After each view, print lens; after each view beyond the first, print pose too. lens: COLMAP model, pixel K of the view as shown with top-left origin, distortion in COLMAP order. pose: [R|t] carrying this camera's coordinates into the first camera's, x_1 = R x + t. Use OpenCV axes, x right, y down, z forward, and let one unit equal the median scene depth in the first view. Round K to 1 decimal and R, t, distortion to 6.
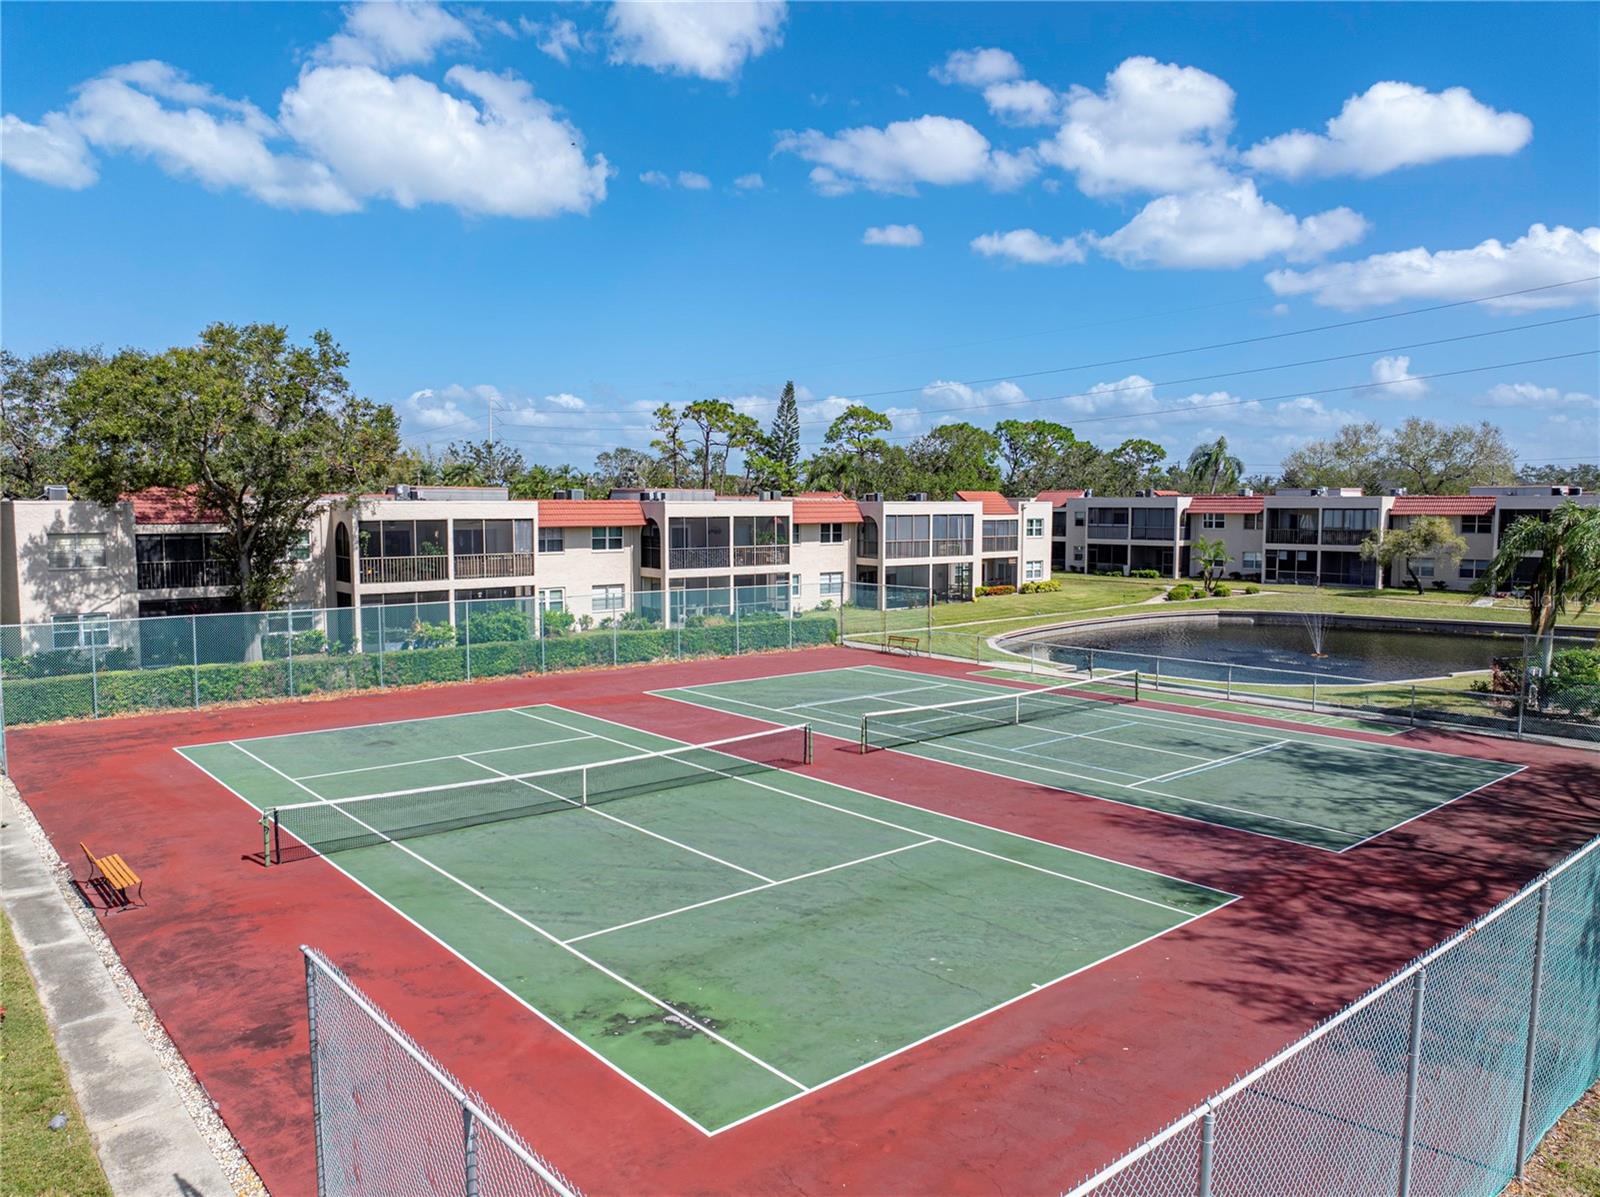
lens RADIAL K [[1110.7, 0, 788.1], [0, 1110.7, 598.8], [0, 0, 1]] dist [-0.020144, 0.004142]
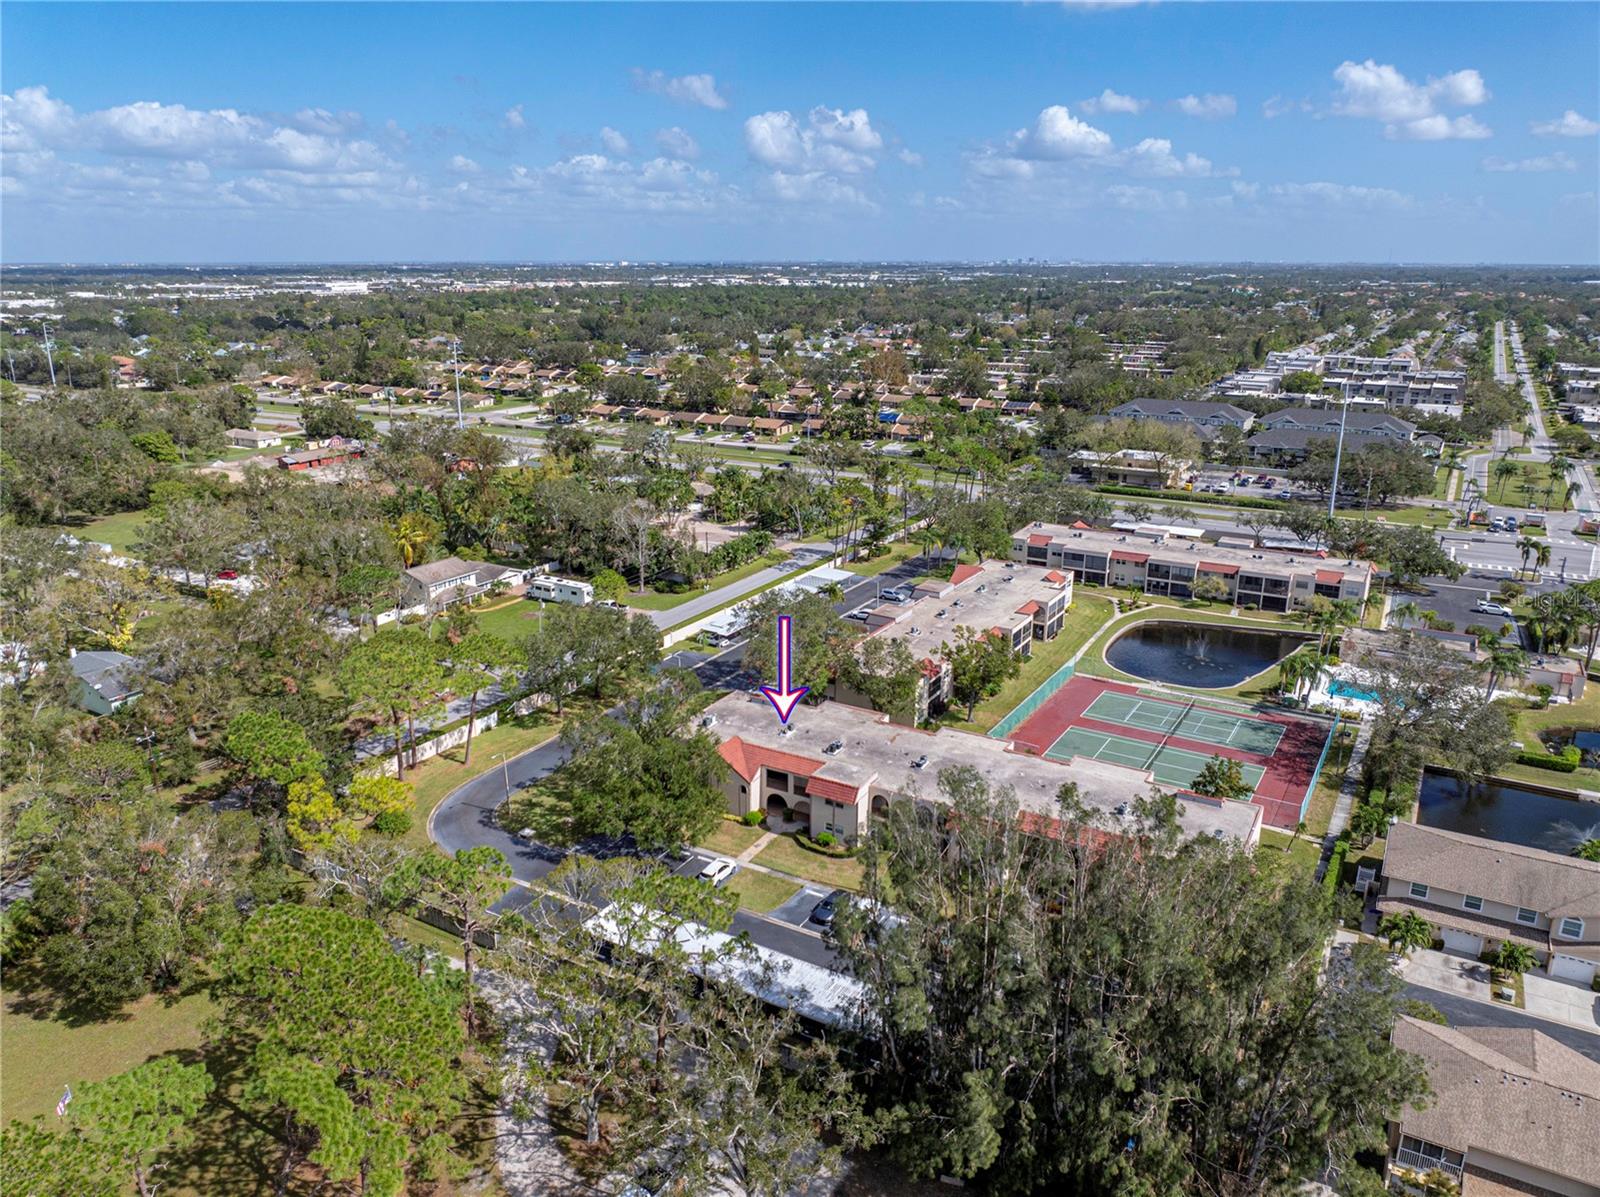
lens RADIAL K [[1149.1, 0, 800.0], [0, 1149.1, 598.5], [0, 0, 1]] dist [-0.006676, 0.002865]
pose [[0.951852, -0.090993, 0.292742, -3.624254], [0.024882, 0.974714, 0.222065, -2.044117], [-0.305546, -0.204089, 0.930048, -3.901672]]
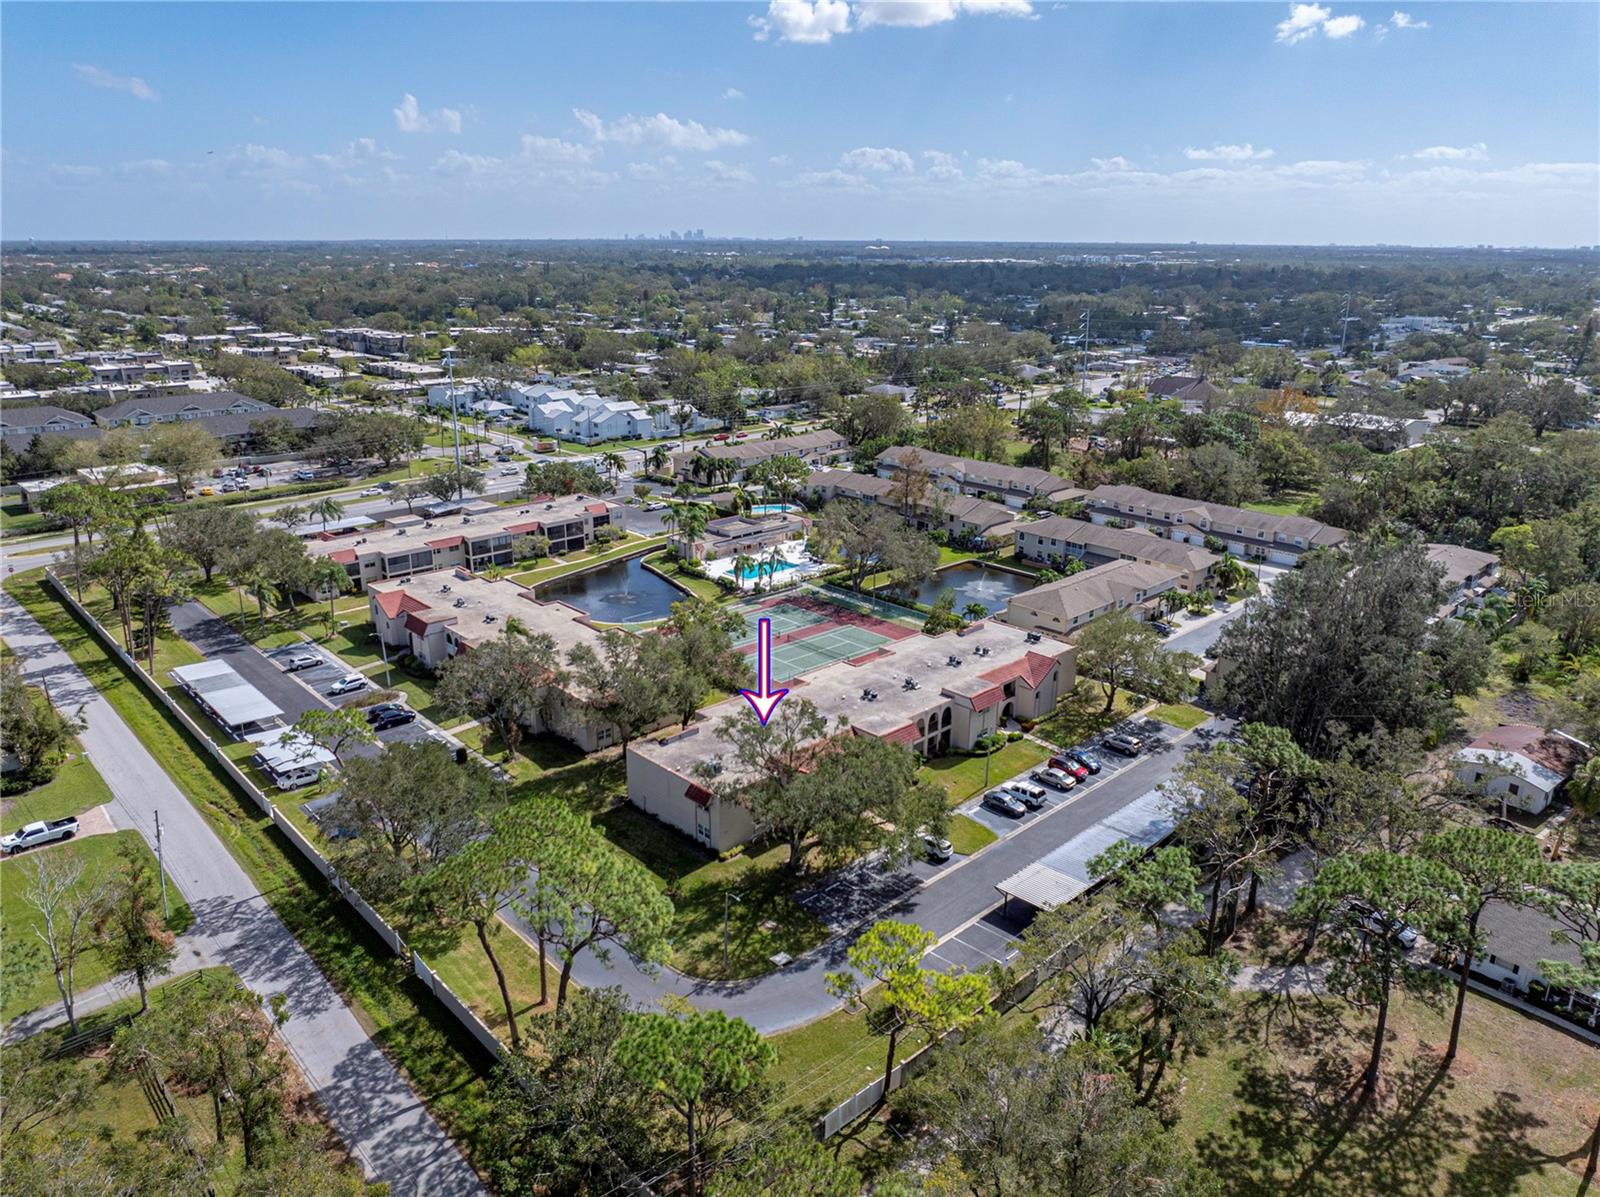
lens RADIAL K [[1149.1, 0, 800.0], [0, 1149.1, 598.5], [0, 0, 1]] dist [-0.006676, 0.002865]
pose [[-0.019591, -0.304113, 0.952434, -6.933913], [0.081253, 0.948982, 0.304682, -2.332781], [-0.996501, 0.083357, 0.006119, 1.023166]]
